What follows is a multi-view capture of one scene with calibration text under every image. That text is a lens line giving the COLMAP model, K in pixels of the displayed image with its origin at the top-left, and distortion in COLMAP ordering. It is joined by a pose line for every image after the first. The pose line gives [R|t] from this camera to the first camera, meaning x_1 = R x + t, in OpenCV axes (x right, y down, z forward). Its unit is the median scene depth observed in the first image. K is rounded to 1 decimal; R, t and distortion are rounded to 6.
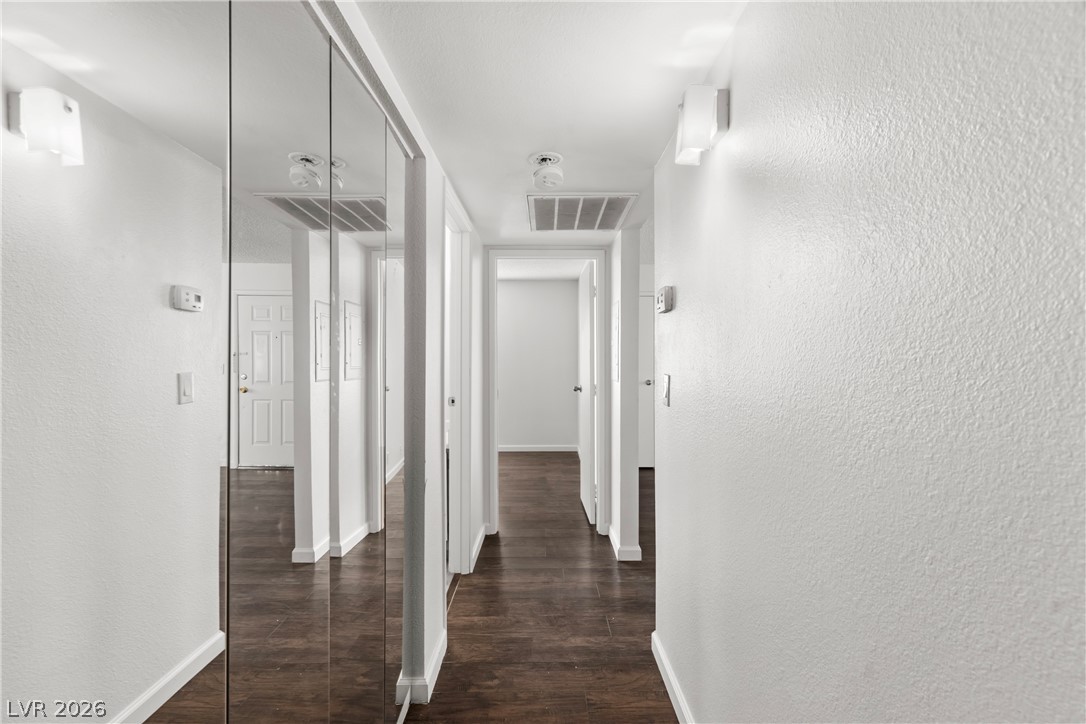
lens RADIAL K [[512.7, 0, 546.1], [0, 512.7, 361.9], [0, 0, 1]] dist [-0.002415, 0.002471]
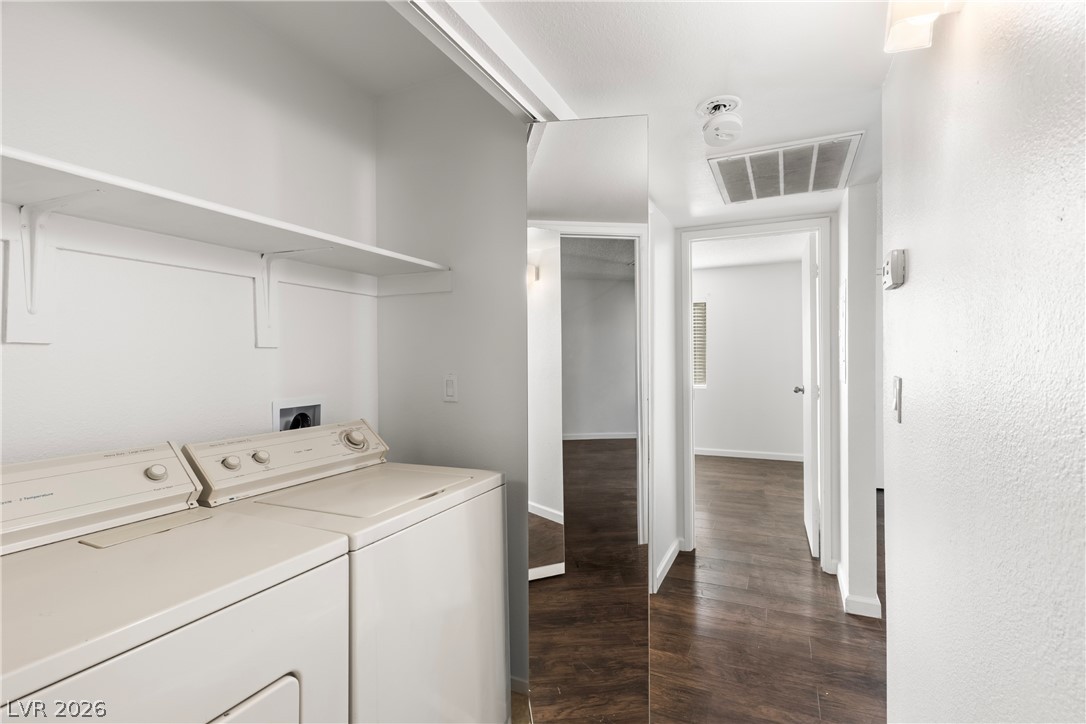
lens RADIAL K [[512.7, 0, 544.8], [0, 512.7, 360.0], [0, 0, 1]] dist [-0.002415, 0.002471]
pose [[0.904565, -0.003001, -0.426326, 0.062217], [0.005134, 0.999979, 0.003856, -0.002312], [0.426306, -0.005676, 0.904561, 0.104296]]
